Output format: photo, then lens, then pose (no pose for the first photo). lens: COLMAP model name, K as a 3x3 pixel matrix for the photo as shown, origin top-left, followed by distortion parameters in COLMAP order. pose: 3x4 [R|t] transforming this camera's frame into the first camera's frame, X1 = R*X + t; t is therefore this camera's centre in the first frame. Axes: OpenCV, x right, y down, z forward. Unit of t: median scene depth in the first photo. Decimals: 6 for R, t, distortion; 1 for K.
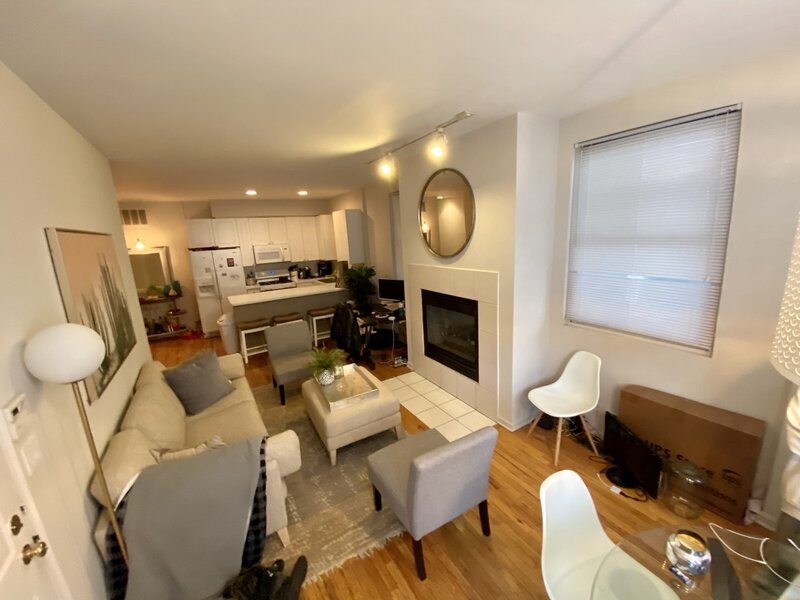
lens RADIAL K [[320.4, 0, 397.2], [0, 320.4, 301.8], [0, 0, 1]] dist [0.023856, -0.023136]
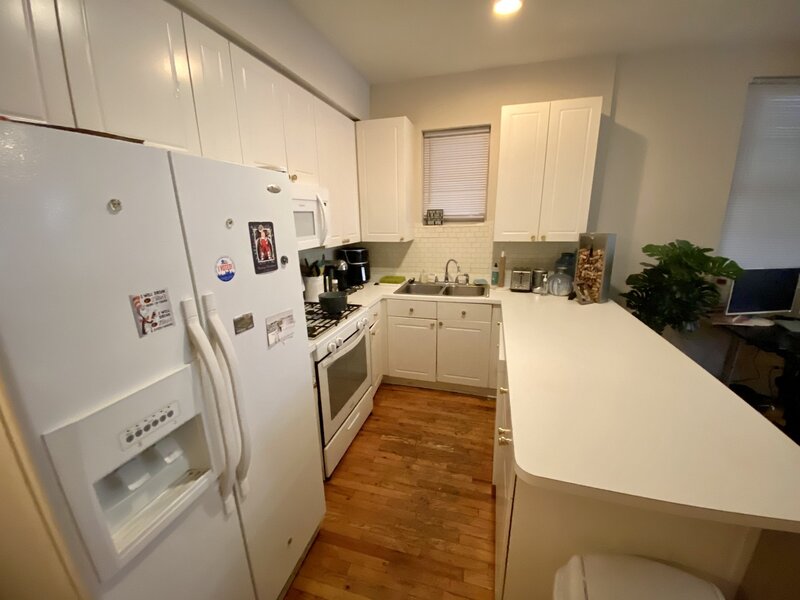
lens RADIAL K [[320.4, 0, 397.2], [0, 320.4, 301.8], [0, 0, 1]] dist [0.023856, -0.023136]
pose [[0.724488, -0.135812, 0.675776, -0.582237], [0.122719, 0.990148, 0.067426, -0.095562], [-0.678275, 0.034081, 0.734017, 0.823834]]
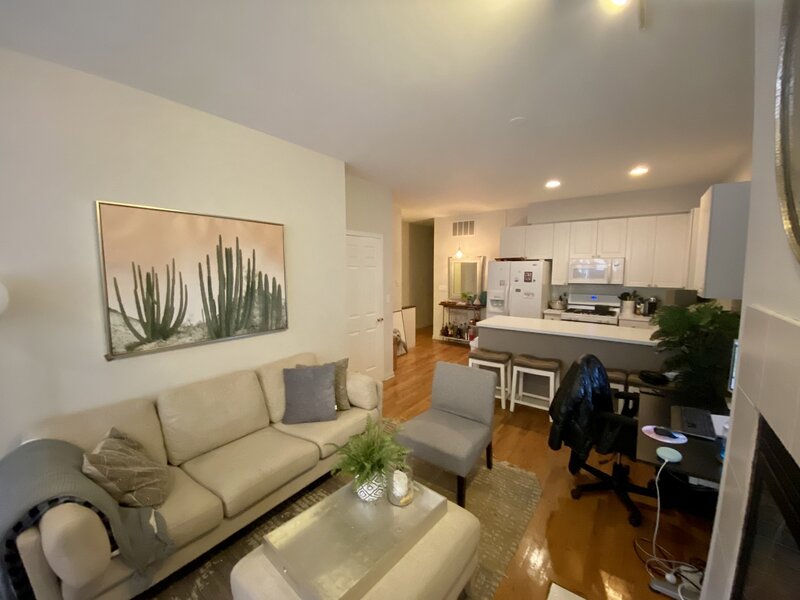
lens RADIAL K [[320.4, 0, 397.2], [0, 320.4, 301.8], [0, 0, 1]] dist [0.023856, -0.023136]
pose [[0.381802, 0.150361, -0.911931, 0.109027], [-0.214809, 0.974095, 0.070676, -0.046623], [0.898935, 0.168907, 0.404211, 0.380415]]
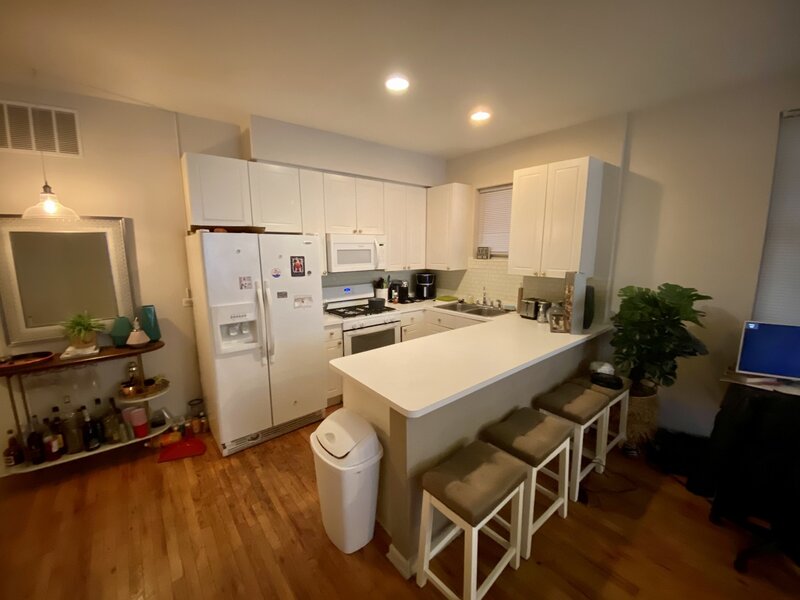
lens RADIAL K [[320.4, 0, 397.2], [0, 320.4, 301.8], [0, 0, 1]] dist [0.023856, -0.023136]
pose [[0.985879, 0.026019, 0.165426, -0.455361], [-0.018689, 0.998780, -0.045717, -0.058993], [-0.166414, 0.041980, 0.985162, 0.566983]]
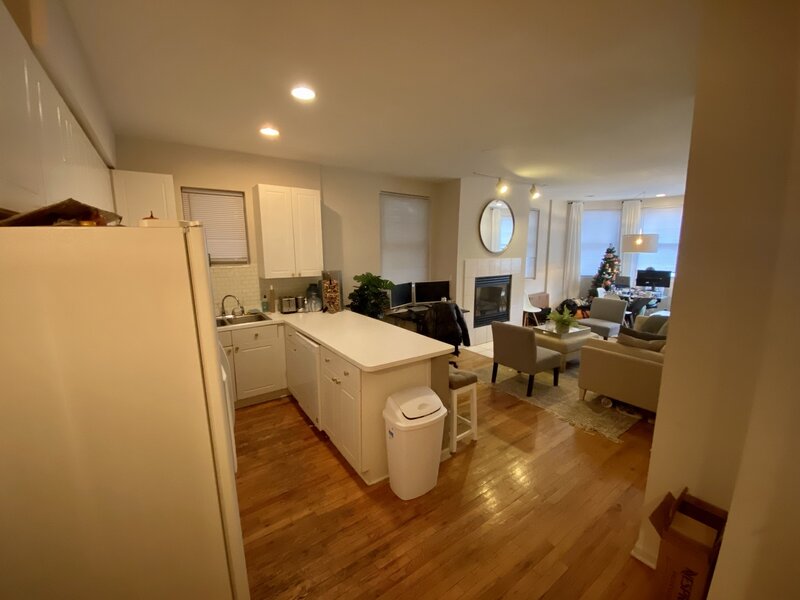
lens RADIAL K [[320.4, 0, 397.2], [0, 320.4, 301.8], [0, 0, 1]] dist [0.023856, -0.023136]
pose [[-0.085384, -0.101913, 0.991122, -0.774767], [0.218646, 0.968591, 0.118432, -0.107066], [-0.972062, 0.226817, -0.060419, 0.863824]]
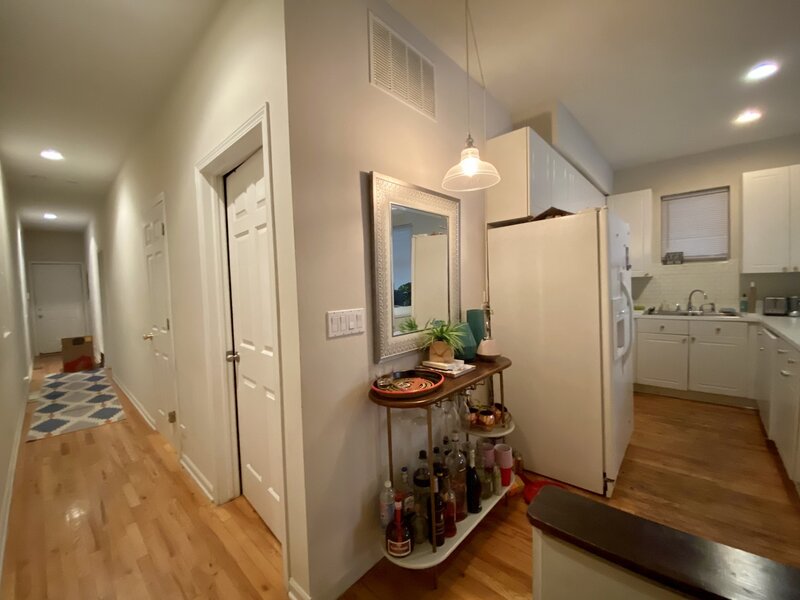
lens RADIAL K [[323.0, 0, 392.4], [0, 323.0, 297.9], [0, 0, 1]] dist [0.001360, -0.014156]
pose [[0.957117, 0.015509, 0.289287, -0.872571], [0.037737, 0.983383, -0.177577, -0.023357], [-0.287234, 0.180879, 0.940627, 0.738348]]
